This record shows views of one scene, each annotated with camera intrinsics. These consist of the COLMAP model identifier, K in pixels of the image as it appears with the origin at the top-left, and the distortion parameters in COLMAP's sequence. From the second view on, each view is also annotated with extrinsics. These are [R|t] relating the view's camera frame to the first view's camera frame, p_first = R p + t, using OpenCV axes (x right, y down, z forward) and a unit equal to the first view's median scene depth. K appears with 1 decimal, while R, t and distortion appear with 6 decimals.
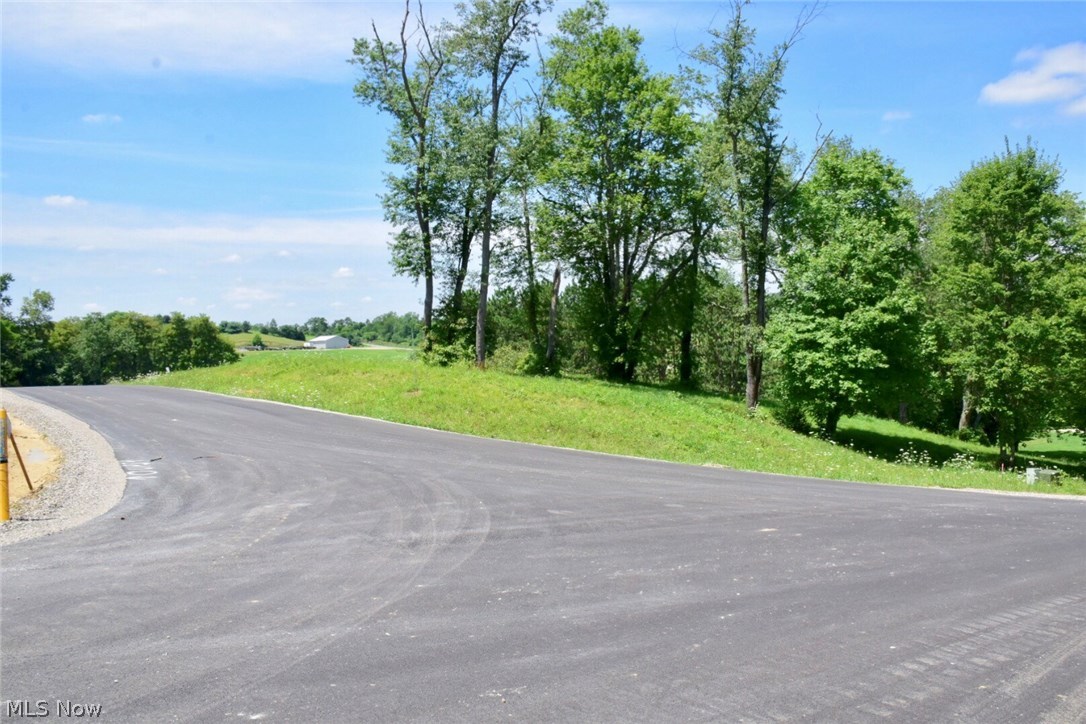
lens RADIAL K [[859.5, 0, 543.0], [0, 859.5, 362.0], [0, 0, 1]] dist [-0.064575, 0.006743]
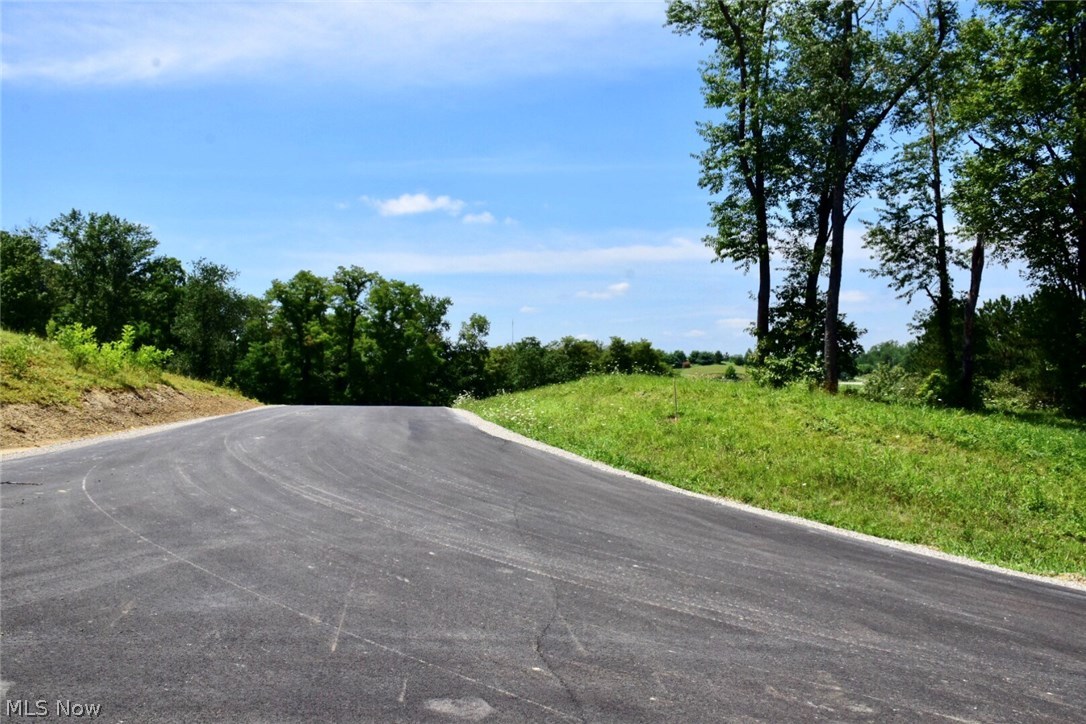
lens RADIAL K [[1001.5, 0, 543.0], [0, 1001.5, 362.0], [0, 0, 1]] dist [-0.008309, -0.001779]
pose [[0.874297, 0.003361, -0.485379, 0.109107], [-0.021041, 0.999299, -0.030979, 0.013396], [0.484935, 0.037298, 0.873755, 0.193945]]
